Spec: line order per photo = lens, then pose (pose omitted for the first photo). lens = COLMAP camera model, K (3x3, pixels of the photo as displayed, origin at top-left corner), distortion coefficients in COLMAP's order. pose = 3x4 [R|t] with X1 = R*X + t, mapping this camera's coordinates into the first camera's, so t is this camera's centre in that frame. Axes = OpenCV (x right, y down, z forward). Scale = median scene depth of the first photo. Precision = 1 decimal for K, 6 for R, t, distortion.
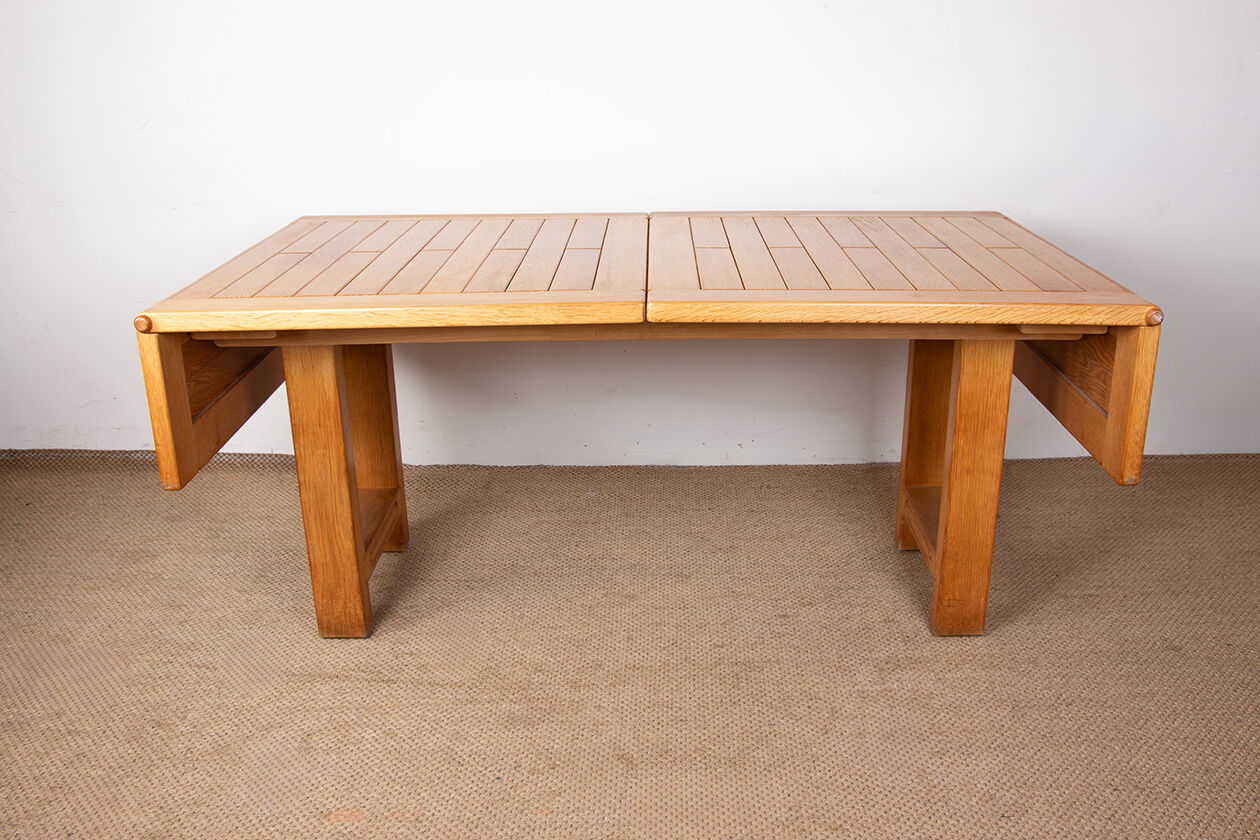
lens RADIAL K [[1151.3, 0, 630.0], [0, 1151.3, 420.0], [0, 0, 1]] dist [-0.151821, 0.191023]
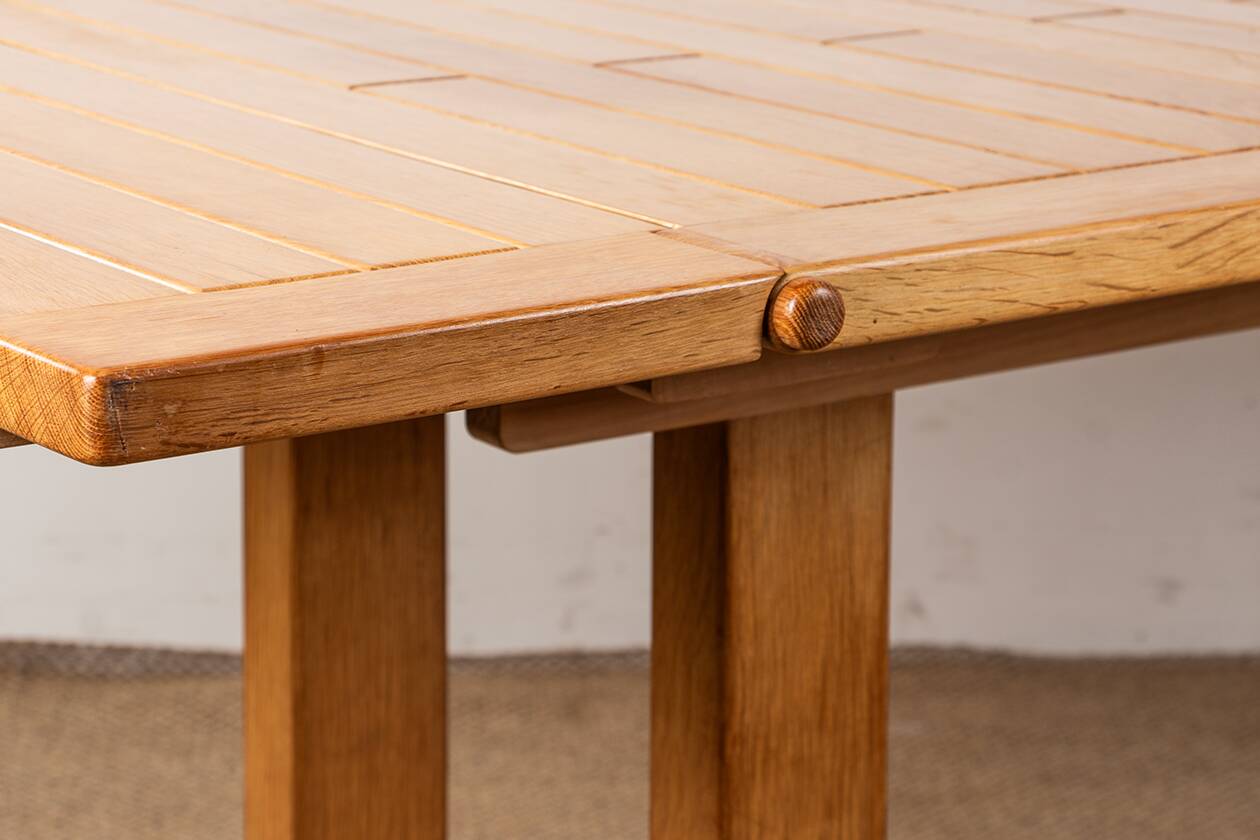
lens RADIAL K [[3553.1, 0, 657.6], [0, 3553.1, 422.1], [0, 0, 1]] dist [0.439554, 0.680065]
pose [[0.805651, -0.122568, 0.579571, -0.767518], [0.182475, 0.982136, -0.045953, -0.031914], [-0.563585, 0.142779, 0.813625, 0.378232]]
